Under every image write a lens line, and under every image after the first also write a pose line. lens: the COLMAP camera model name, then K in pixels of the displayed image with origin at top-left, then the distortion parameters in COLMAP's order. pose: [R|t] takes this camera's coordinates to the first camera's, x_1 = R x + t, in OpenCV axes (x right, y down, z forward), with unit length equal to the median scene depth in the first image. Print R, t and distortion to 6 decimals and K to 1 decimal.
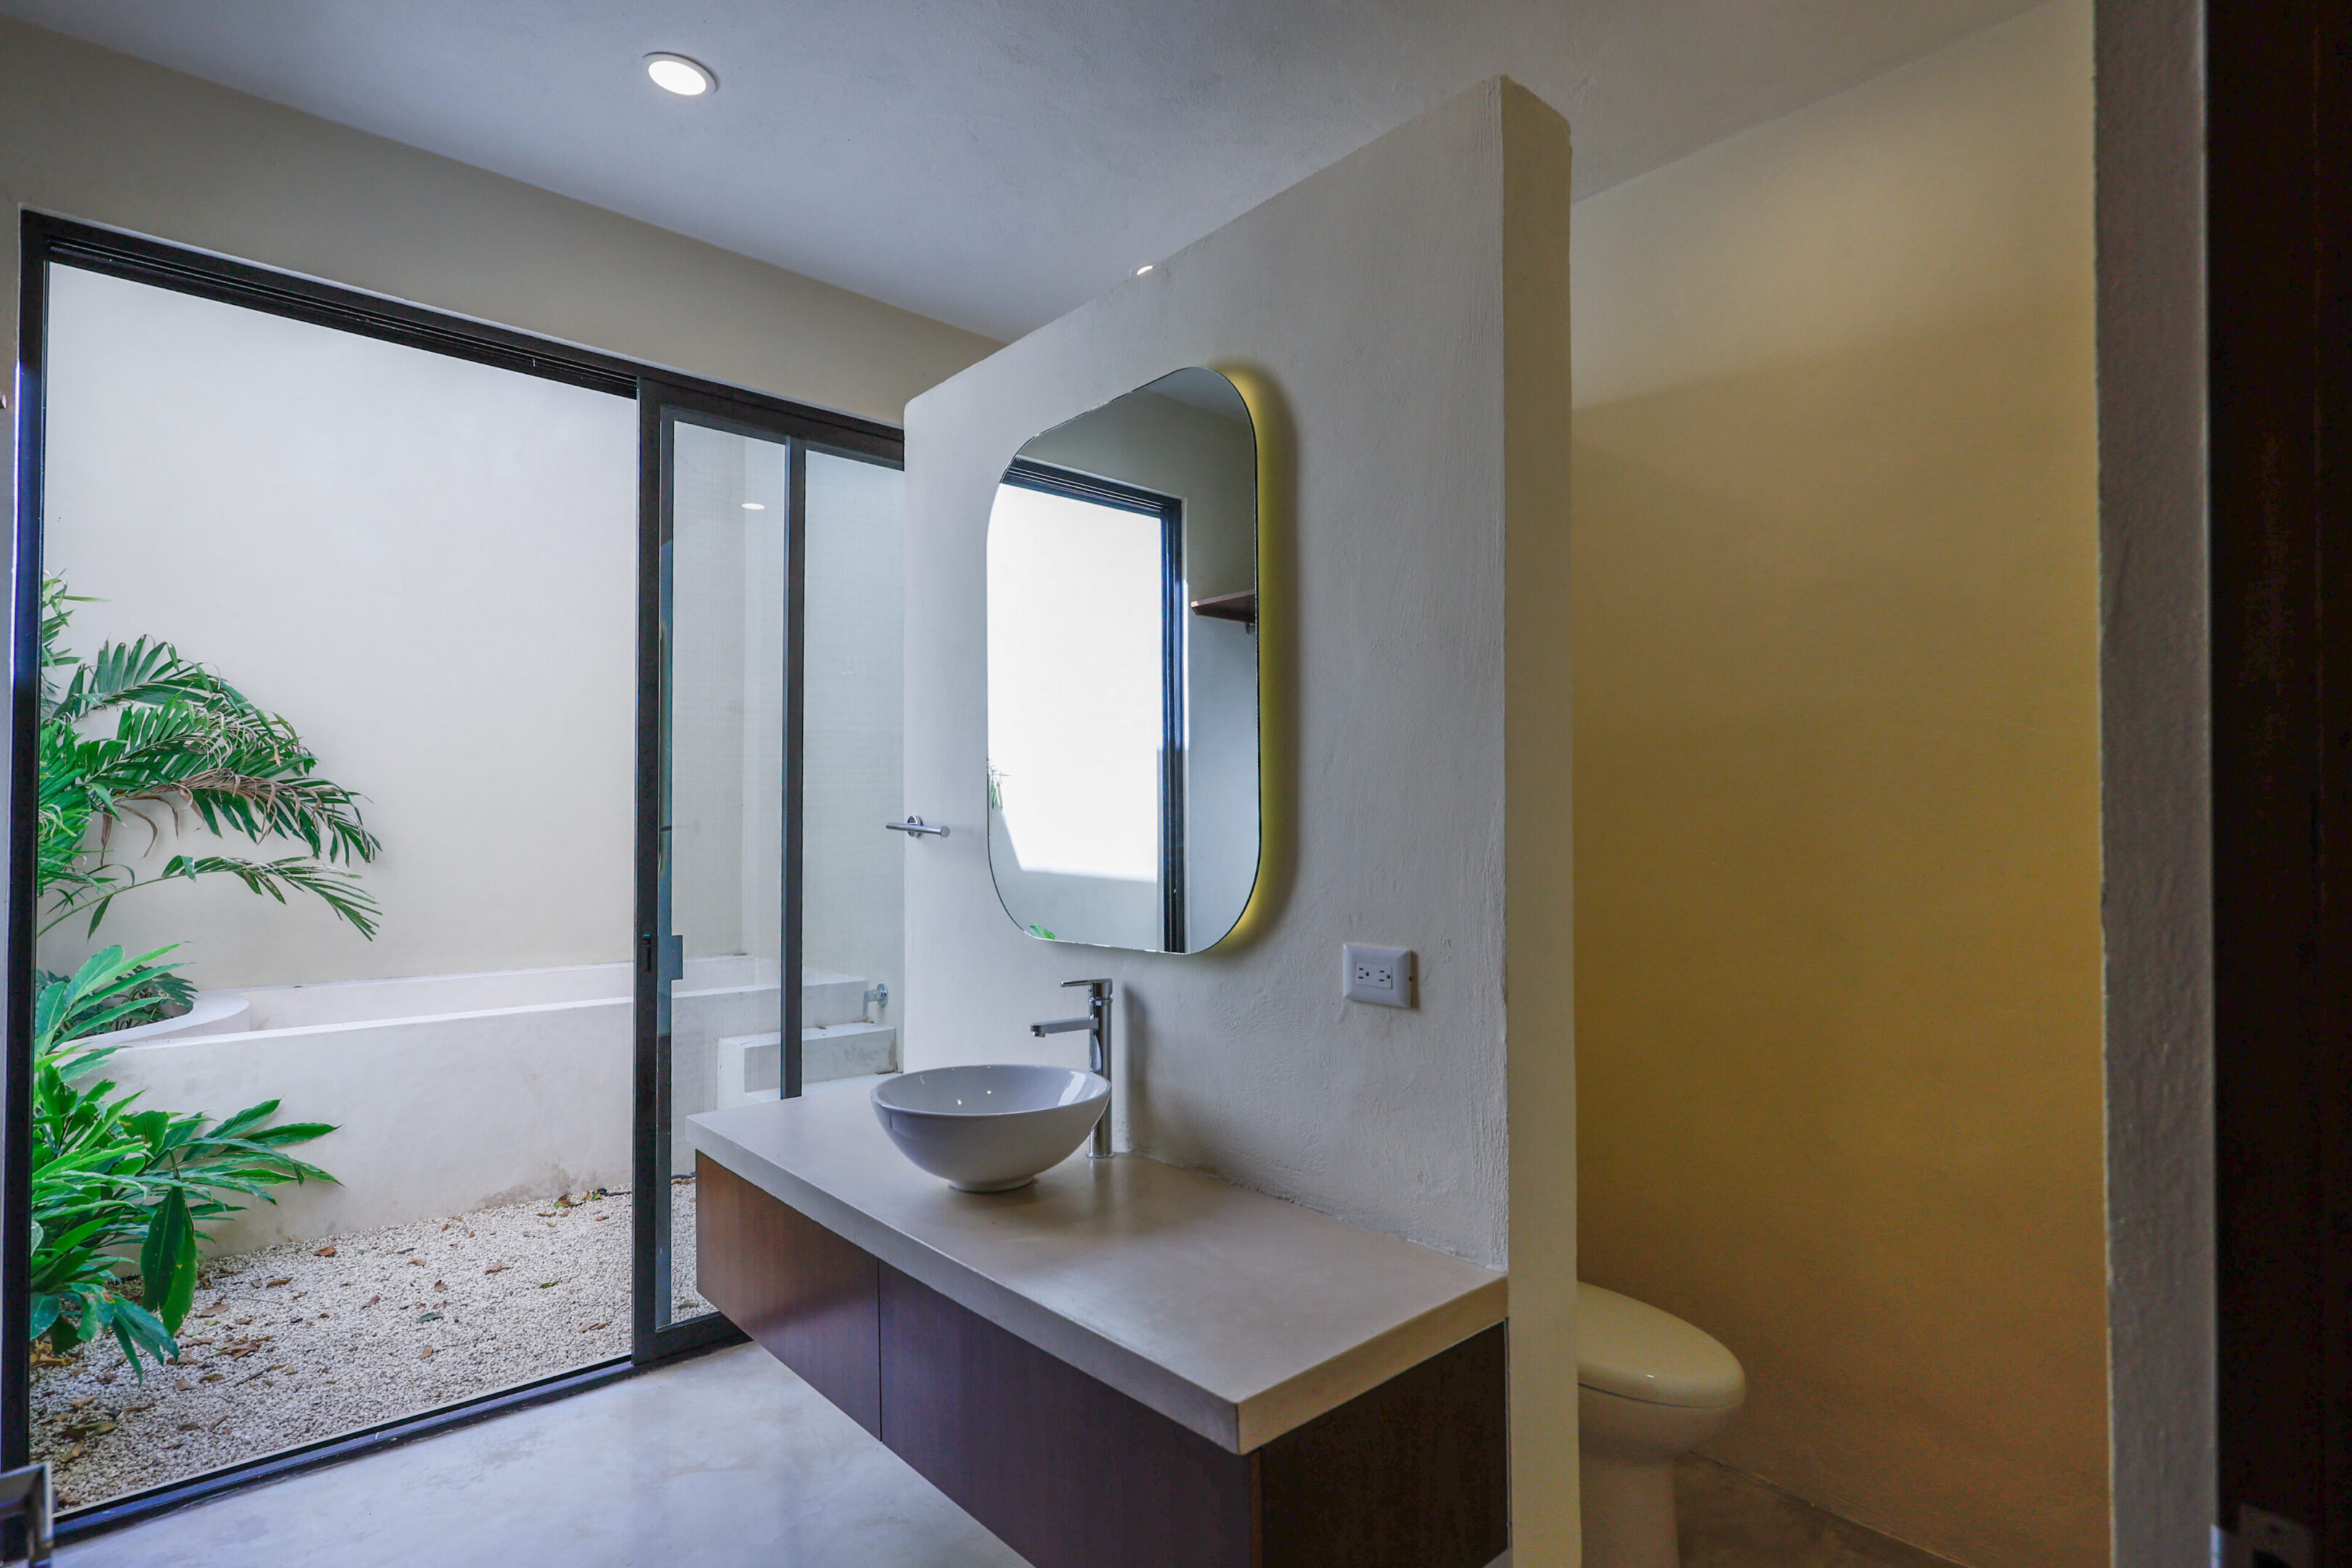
lens RADIAL K [[1147.8, 0, 1201.5], [0, 1147.8, 788.0], [0, 0, 1]] dist [-0.003252, -0.000681]
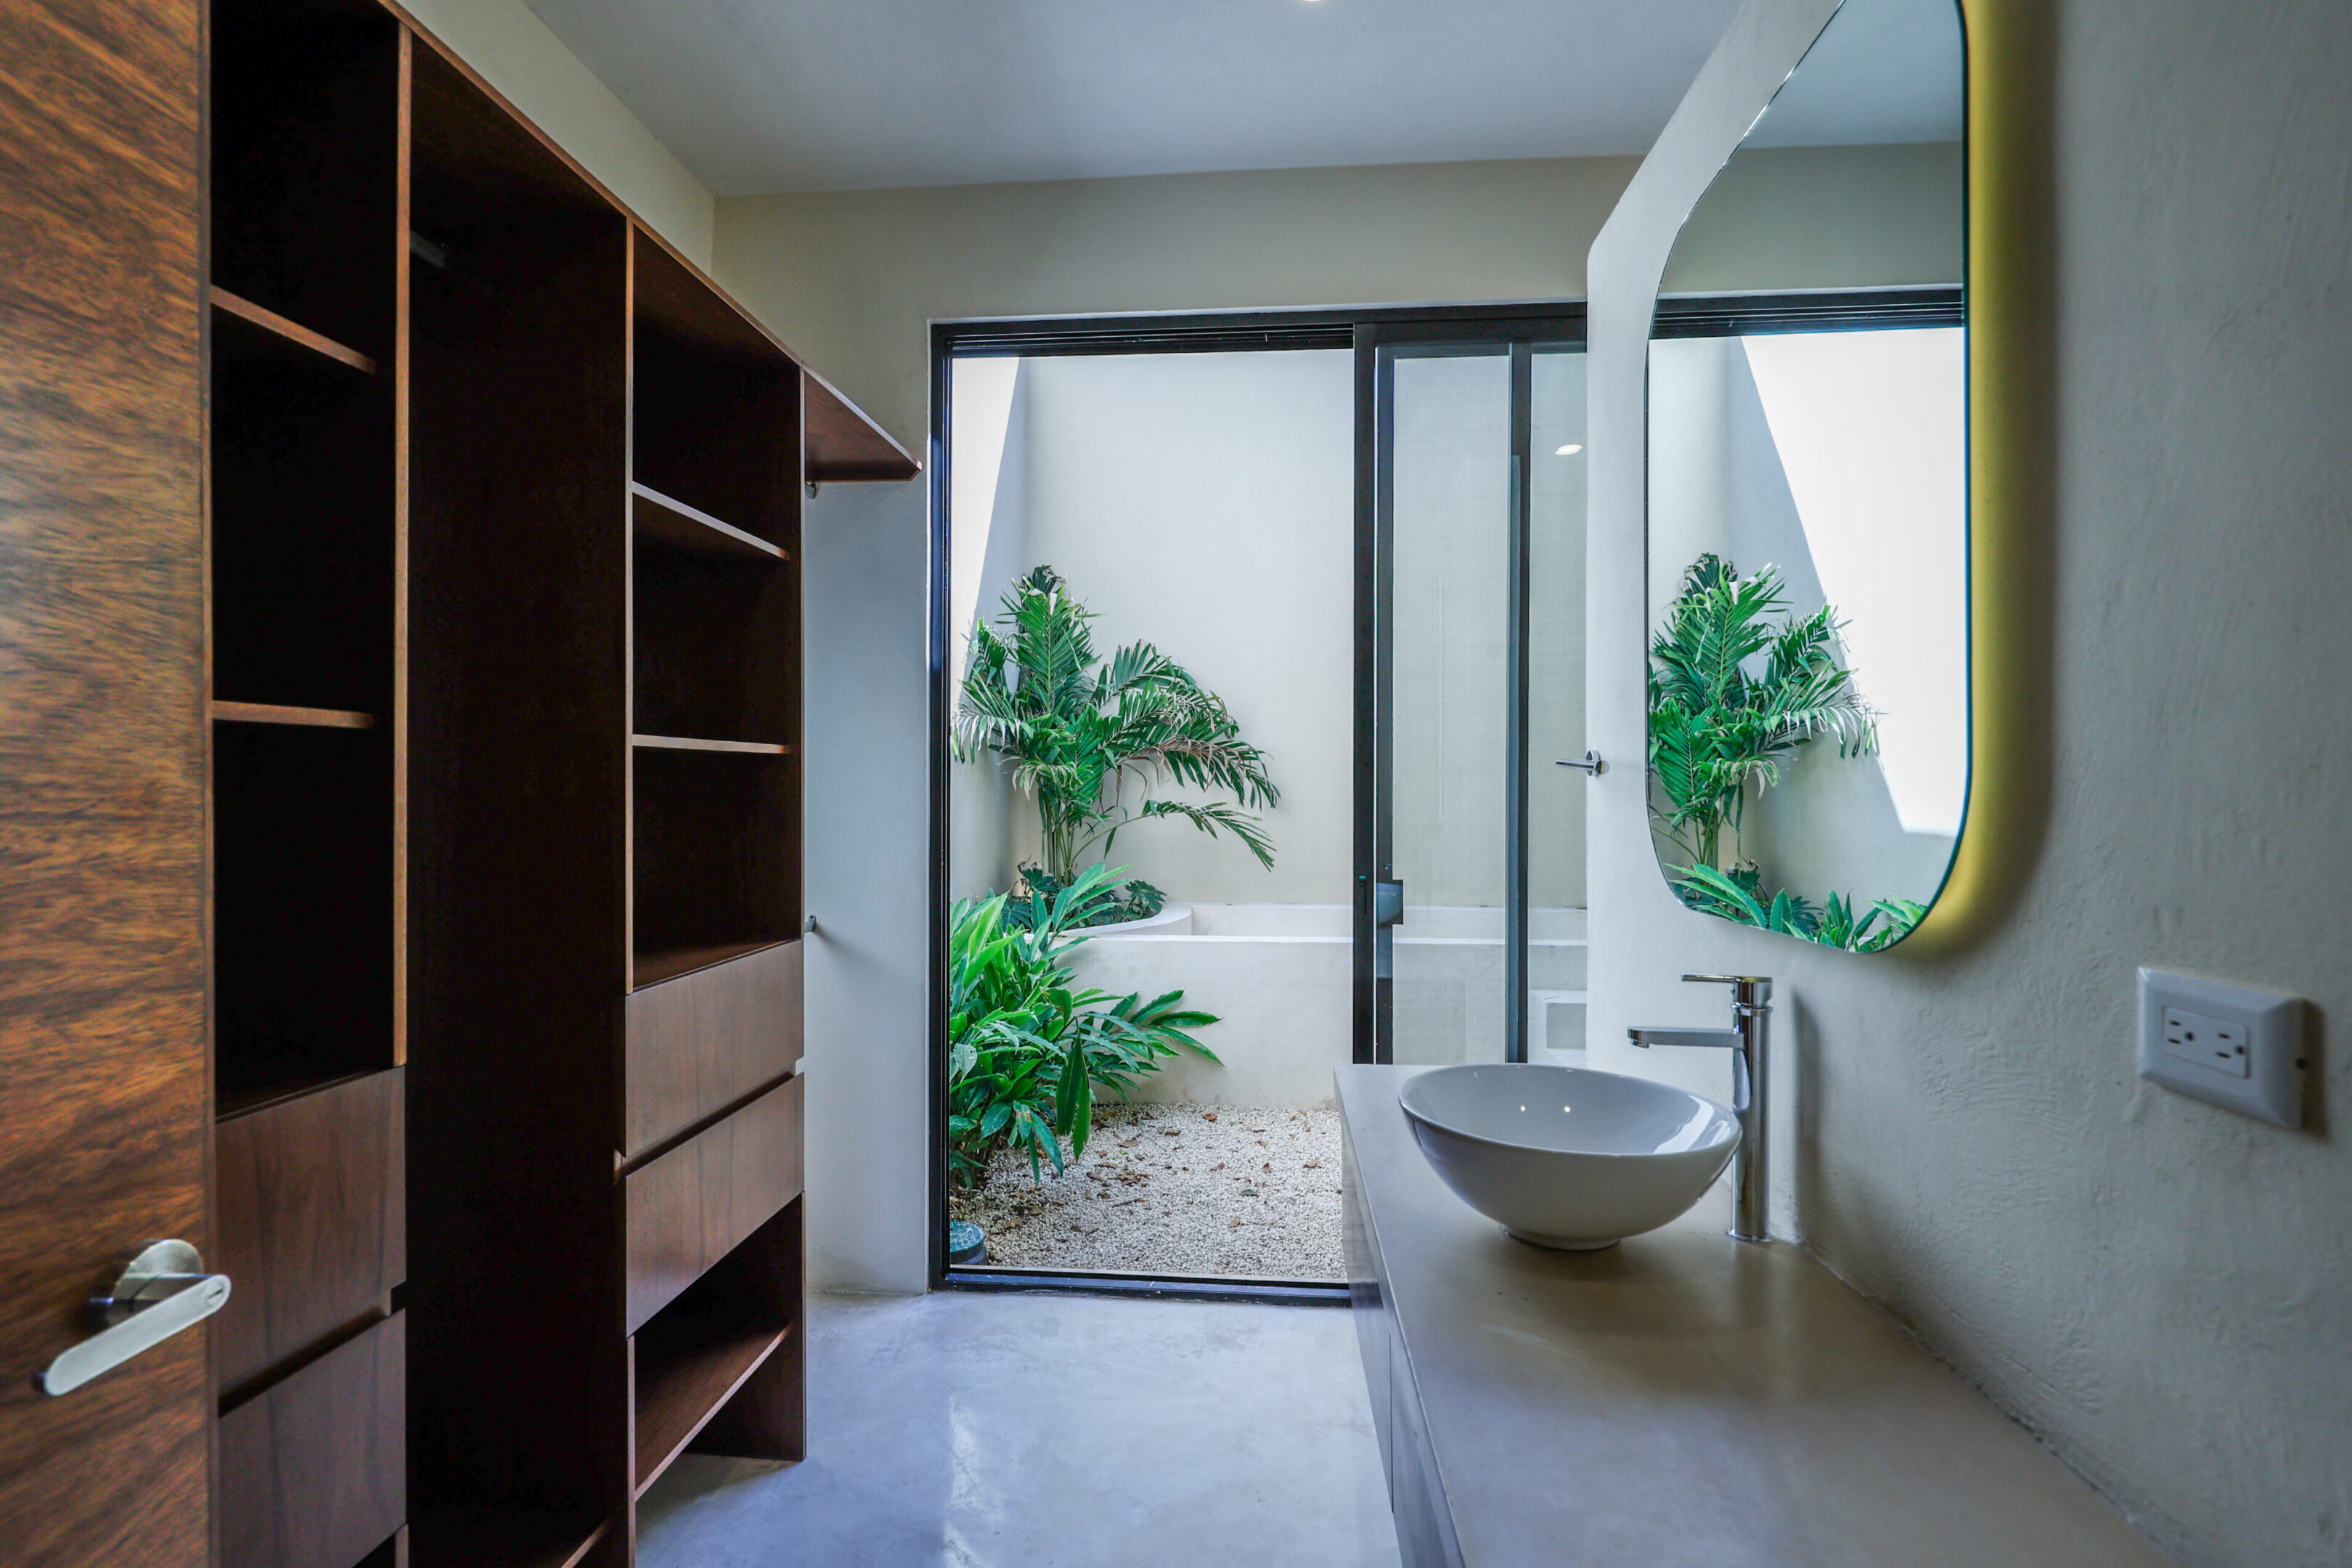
lens RADIAL K [[1092.0, 0, 1181.3], [0, 1092.0, 780.5], [0, 0, 1]] dist [-0.003436, -0.000230]
pose [[0.685039, -0.002890, -0.728500, 0.069703], [0.022431, 0.999602, 0.017127, 0.015171], [0.728161, -0.028074, 0.684831, 0.148656]]
